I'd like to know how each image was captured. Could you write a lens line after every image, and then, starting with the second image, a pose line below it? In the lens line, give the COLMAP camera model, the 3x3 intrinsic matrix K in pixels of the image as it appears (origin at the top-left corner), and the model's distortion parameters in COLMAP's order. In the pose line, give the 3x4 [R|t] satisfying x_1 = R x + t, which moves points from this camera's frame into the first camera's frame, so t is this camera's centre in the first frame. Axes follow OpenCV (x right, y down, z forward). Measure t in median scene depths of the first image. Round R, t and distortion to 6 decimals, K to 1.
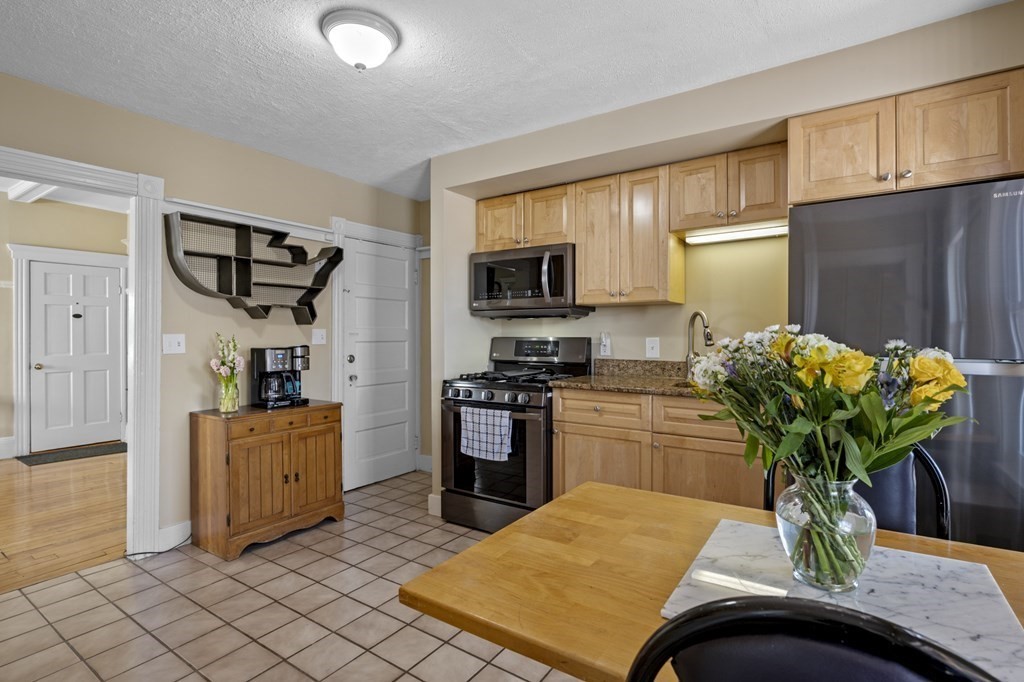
lens RADIAL K [[499.7, 0, 513.8], [0, 499.7, 336.7], [0, 0, 1]] dist [-0.000472, -0.000027]
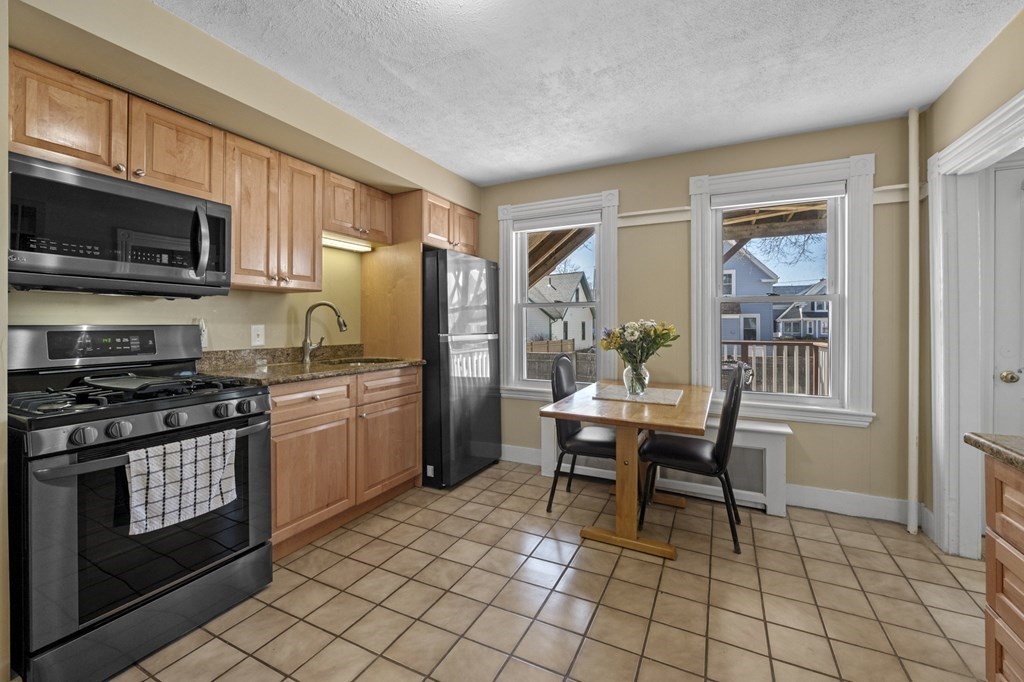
lens RADIAL K [[419.3, 0, 509.9], [0, 419.3, 323.5], [0, 0, 1]] dist [-0.003242, -0.000392]
pose [[-0.127280, 0.001022, 0.991866, -0.613617], [0.004470, 0.999990, -0.000456, 0.001596], [-0.991857, 0.004375, -0.127284, 0.650544]]
